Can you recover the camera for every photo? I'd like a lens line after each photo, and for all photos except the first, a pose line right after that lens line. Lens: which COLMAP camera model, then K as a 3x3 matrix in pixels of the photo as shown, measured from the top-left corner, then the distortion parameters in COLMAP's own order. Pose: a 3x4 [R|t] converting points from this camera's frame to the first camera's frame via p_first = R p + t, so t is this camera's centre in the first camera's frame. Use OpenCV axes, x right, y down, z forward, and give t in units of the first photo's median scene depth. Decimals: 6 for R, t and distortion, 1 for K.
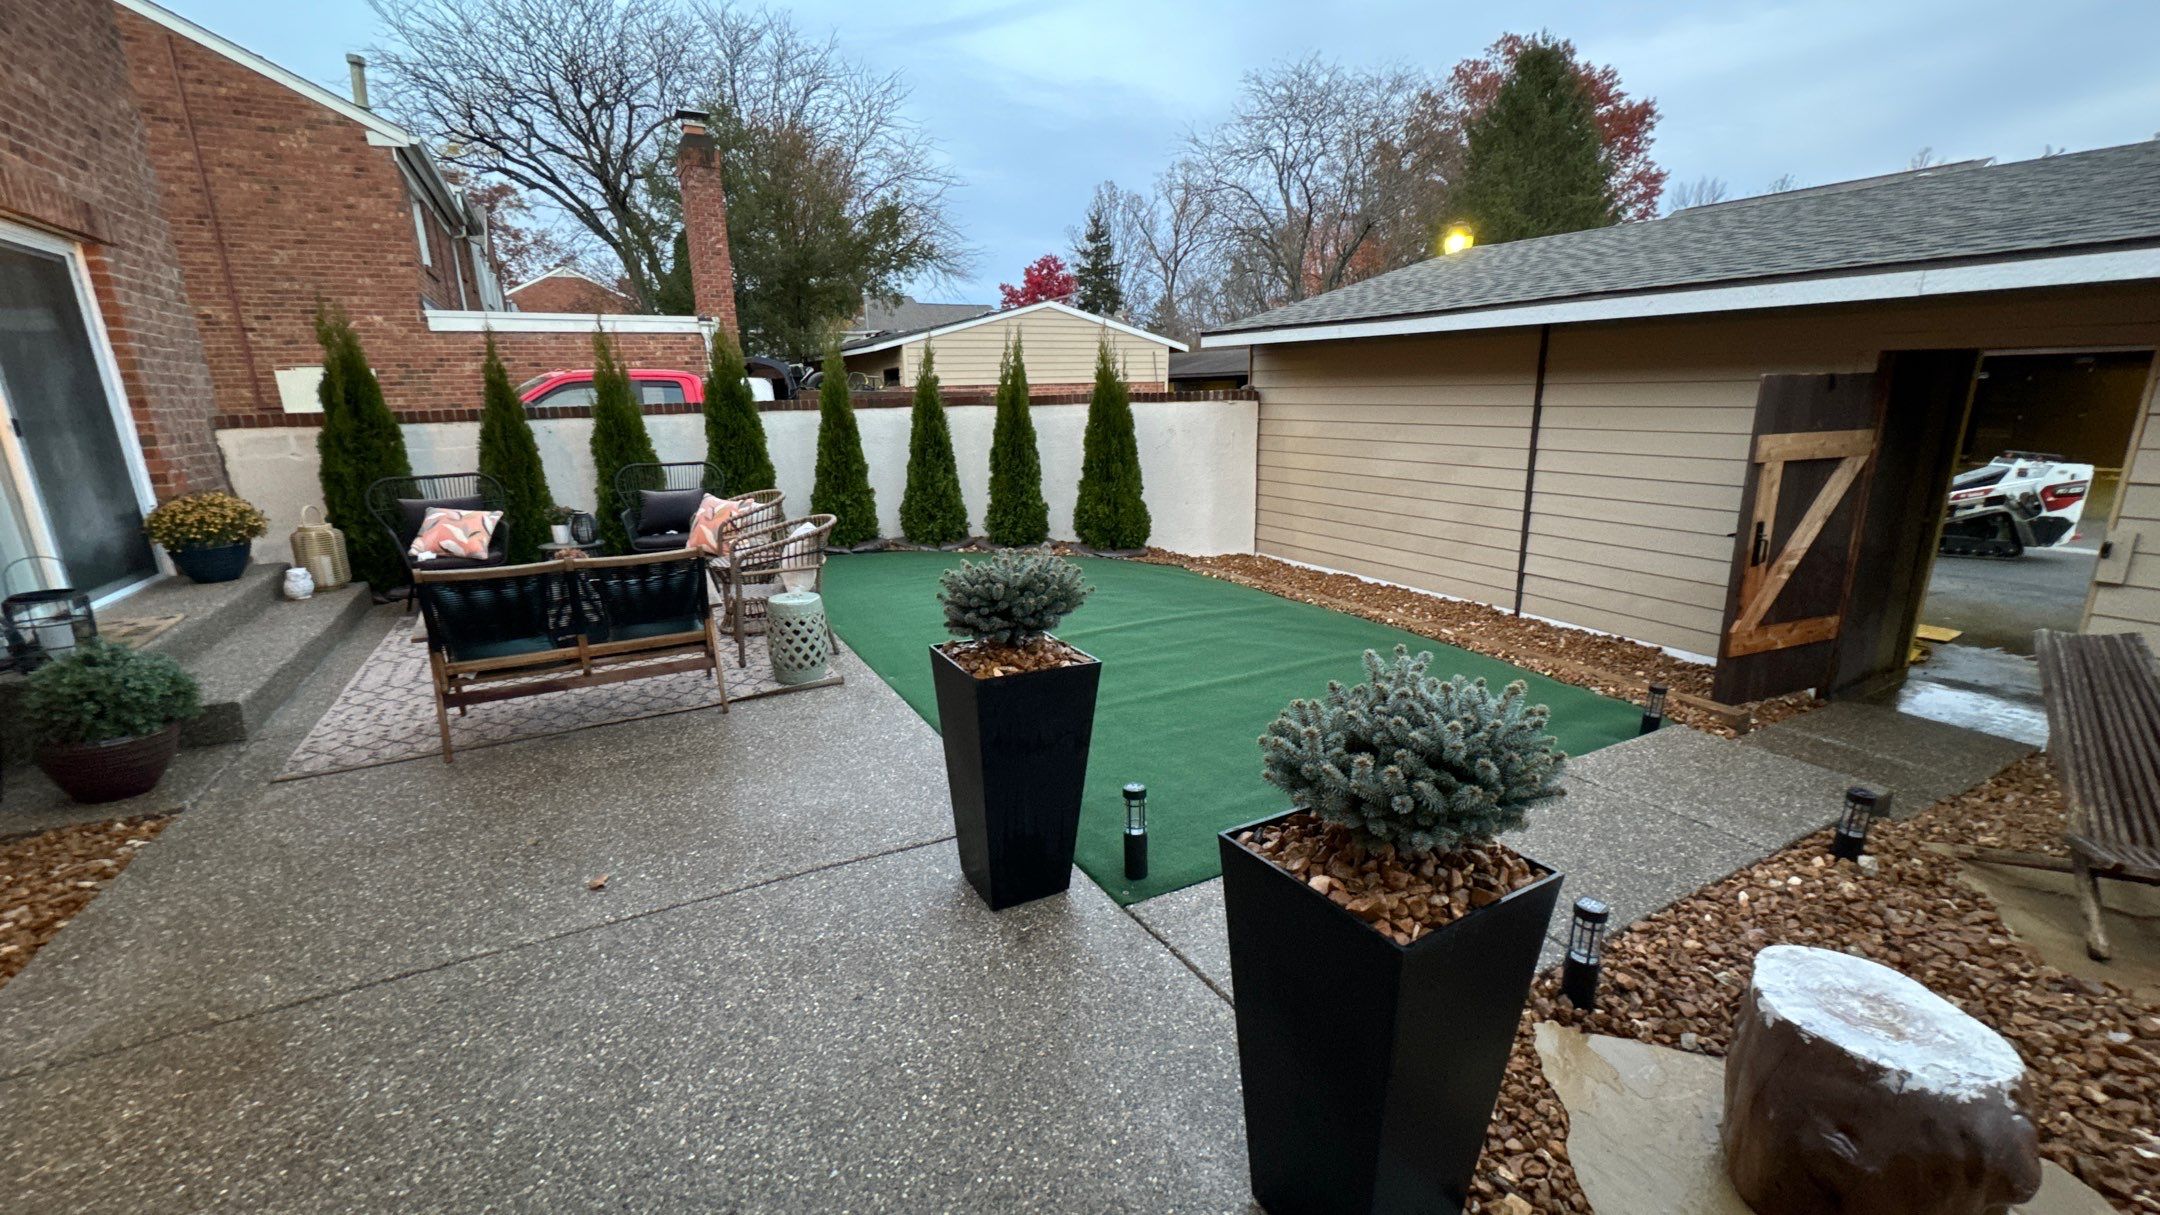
lens RADIAL K [[857.1, 0, 1083.8], [0, 857.1, 605.6], [0, 0, 1]] dist [0.000711, -0.000279]
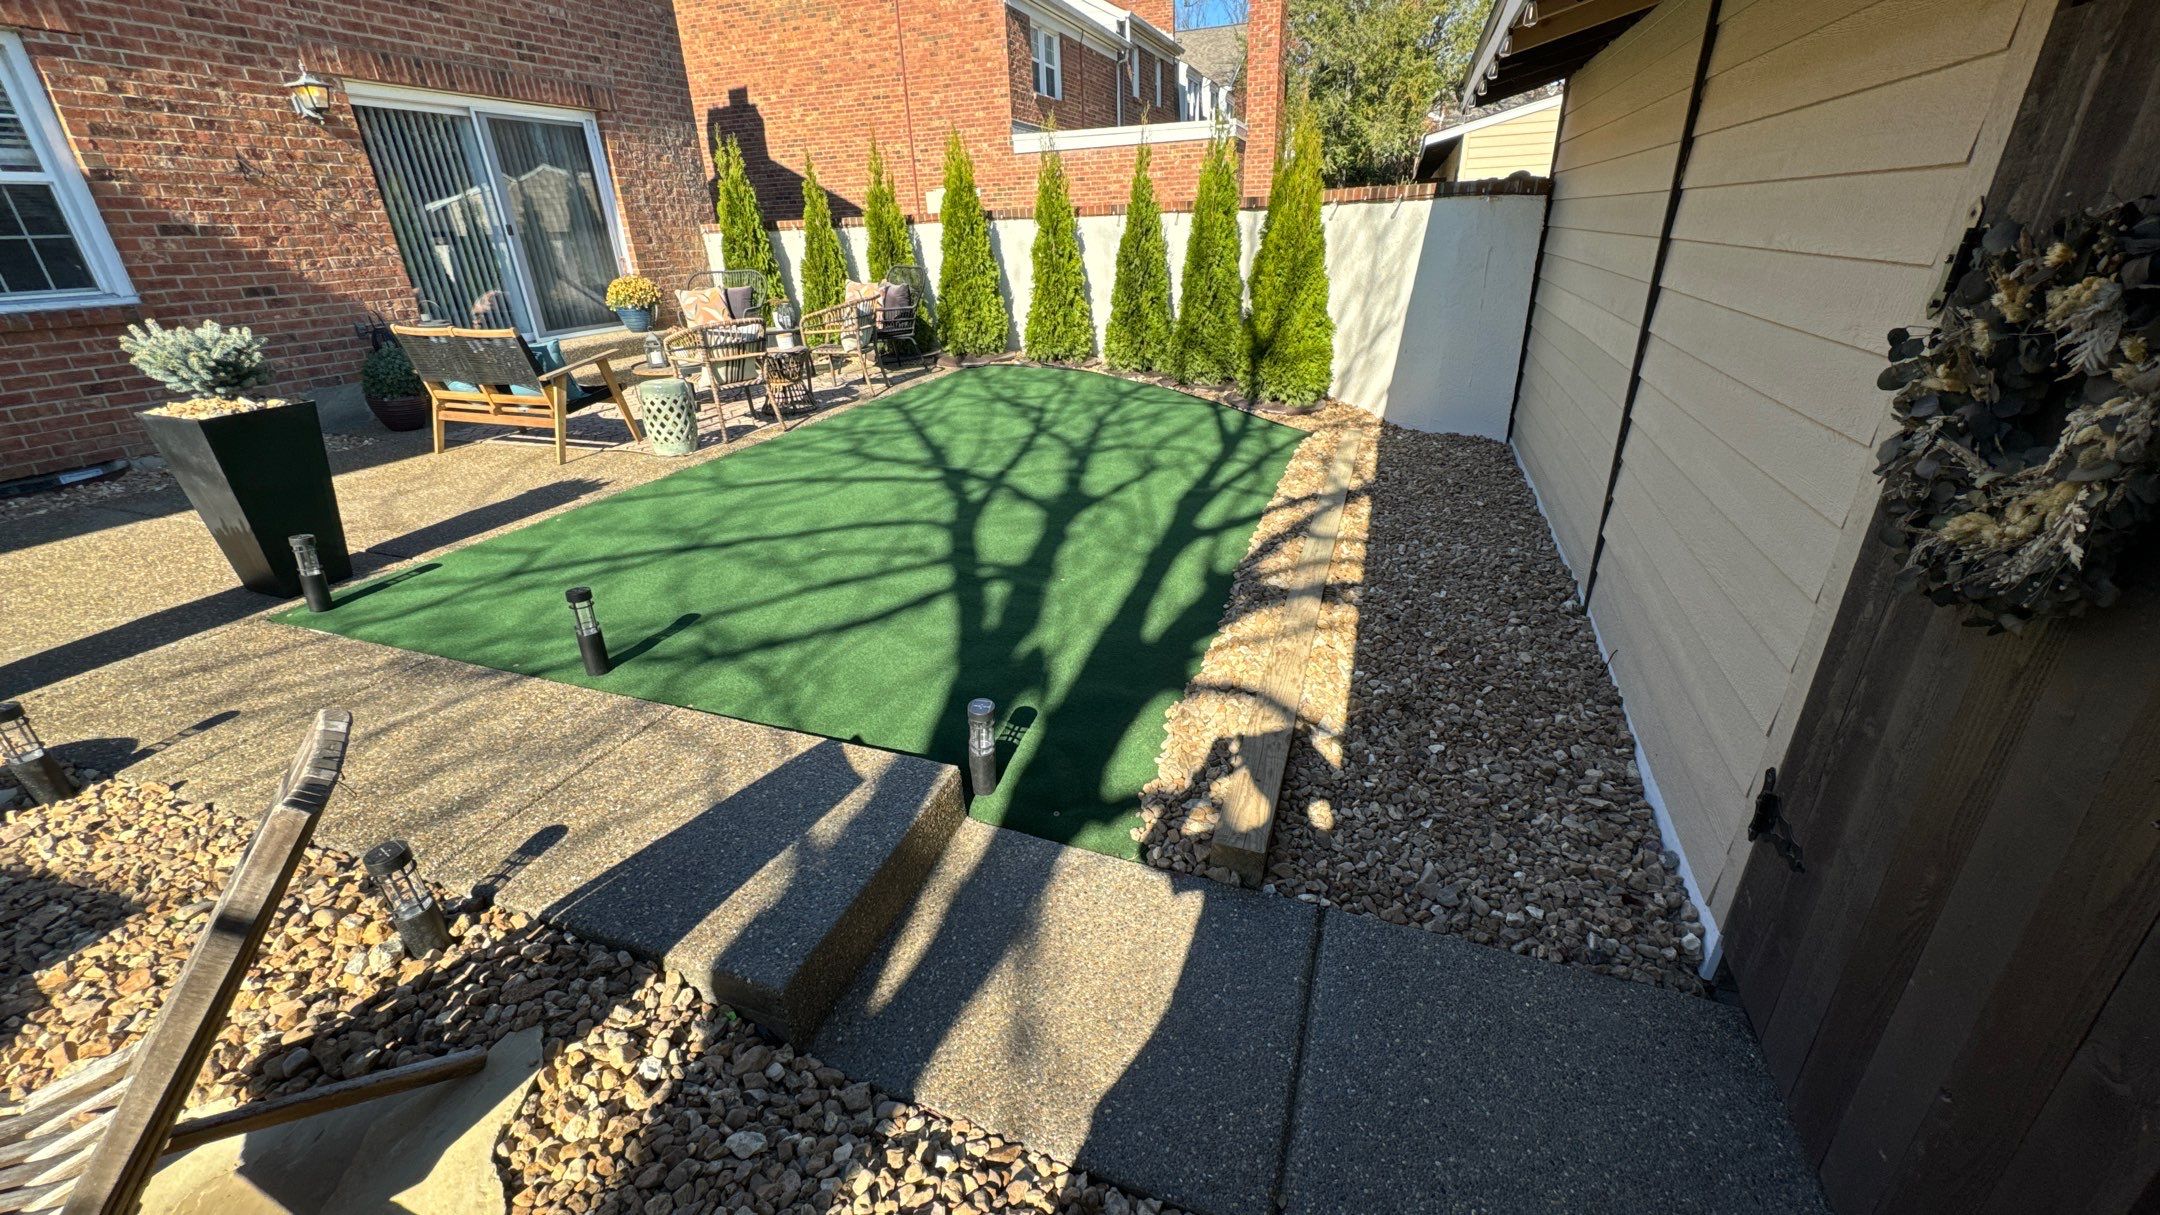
lens RADIAL K [[853.2, 0, 1082.8], [0, 853.2, 607.0], [0, 0, 1]] dist [-0.000602, -0.000395]
pose [[0.654303, 0.306509, -0.691332, 0.386289], [-0.164941, 0.950011, 0.265090, -0.047360], [0.738025, -0.059420, 0.672152, 0.234497]]
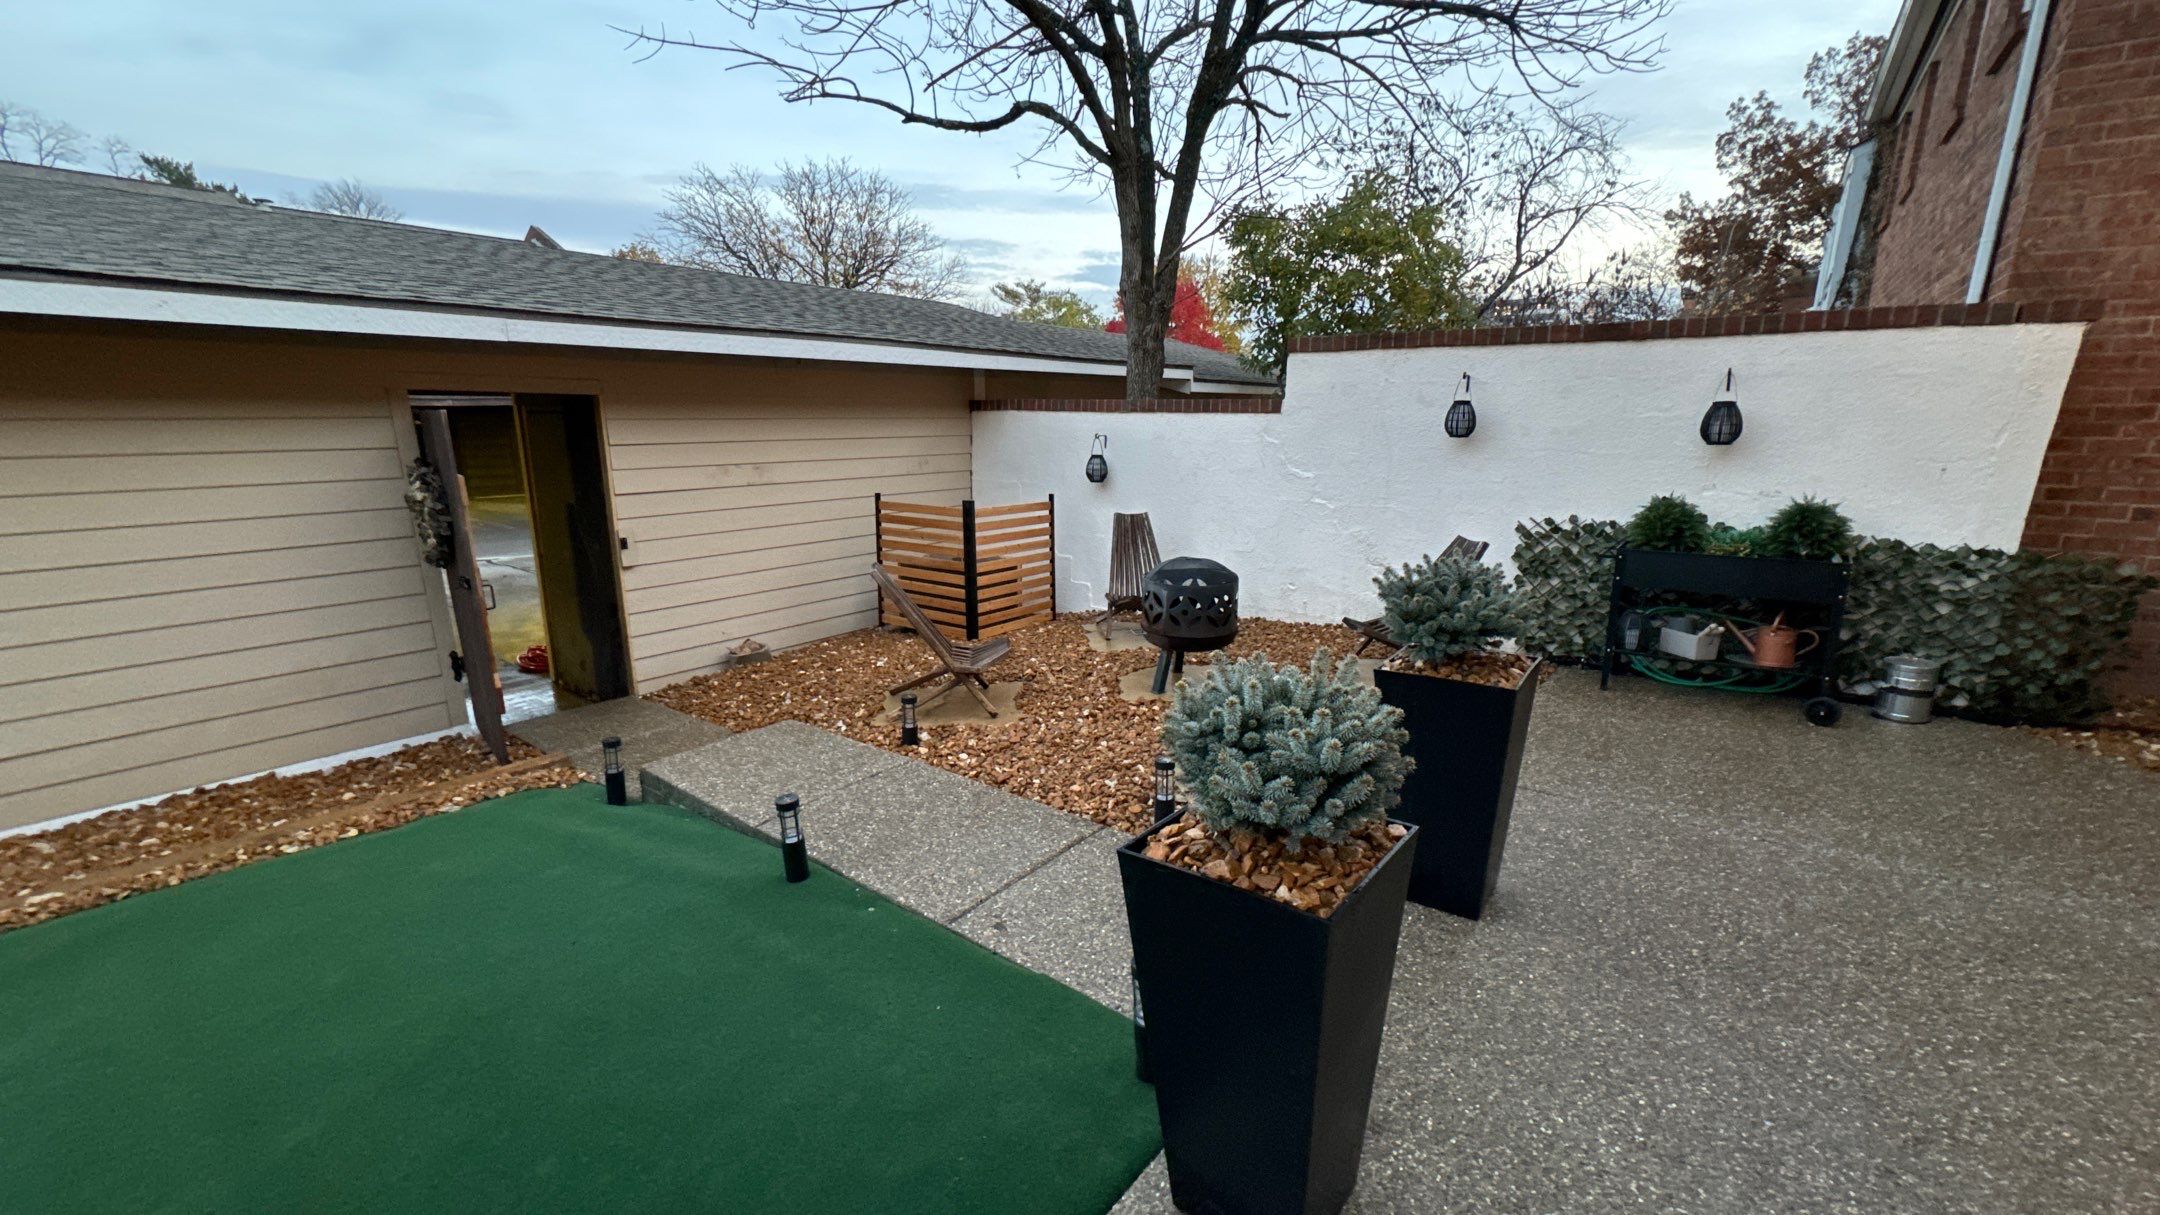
lens RADIAL K [[855.4, 0, 1084.9], [0, 855.4, 605.6], [0, 0, 1]] dist [0.000190, -0.000062]
pose [[-0.375938, -0.181902, 0.908615, -0.118296], [0.236783, 0.929134, 0.283979, -0.063701], [-0.895882, 0.321903, -0.306226, 0.271133]]
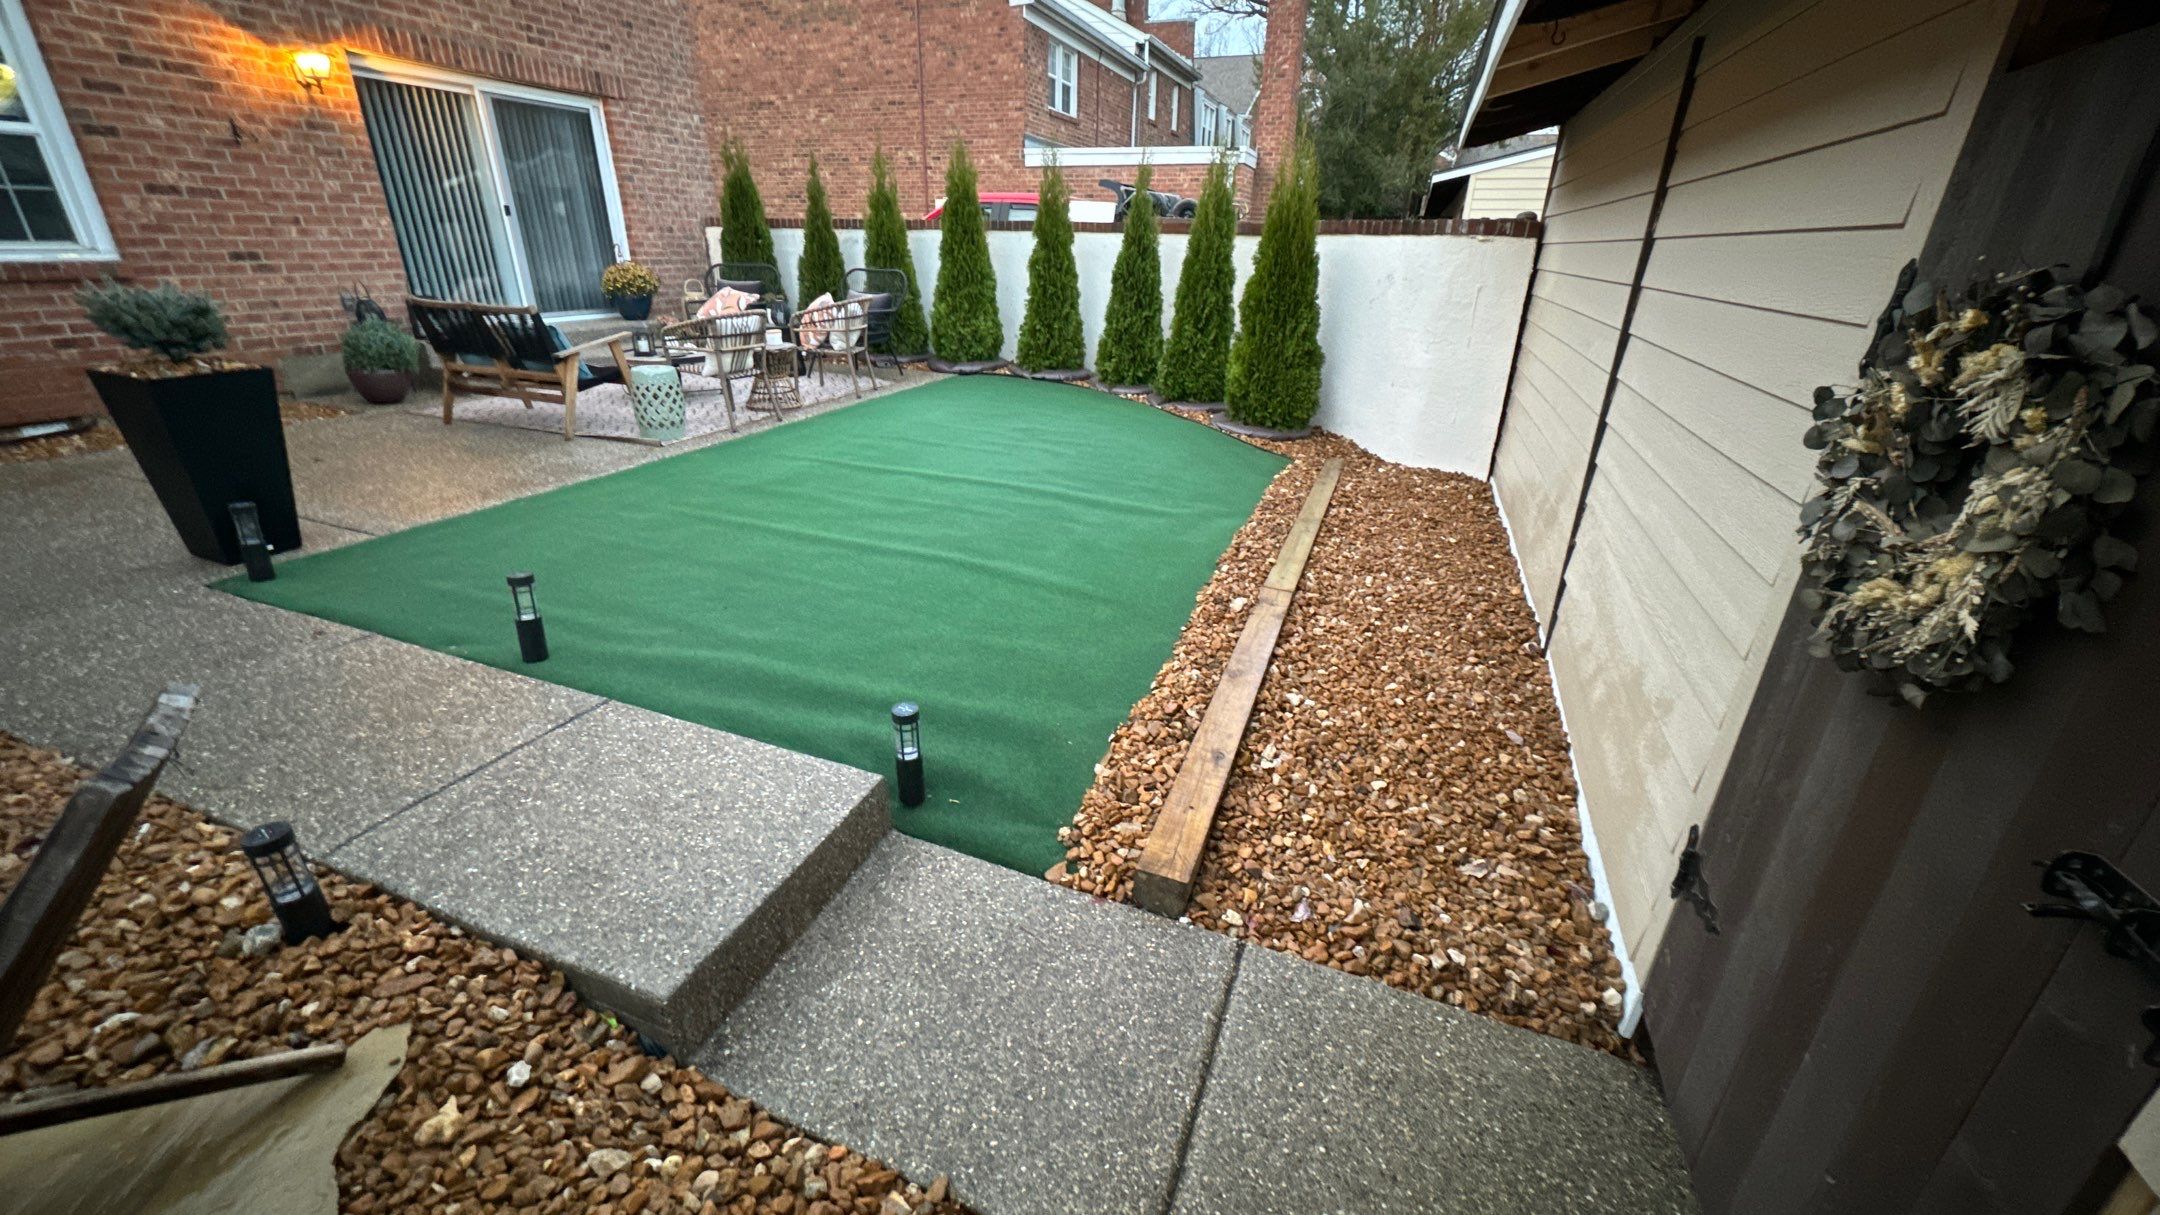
lens RADIAL K [[853.2, 0, 1082.8], [0, 853.2, 607.0], [0, 0, 1]] dist [-0.000602, -0.000395]
pose [[0.641713, 0.332417, -0.691161, 0.392075], [-0.221375, 0.943112, 0.248057, -0.049396], [0.734301, -0.006176, 0.678796, 0.245750]]
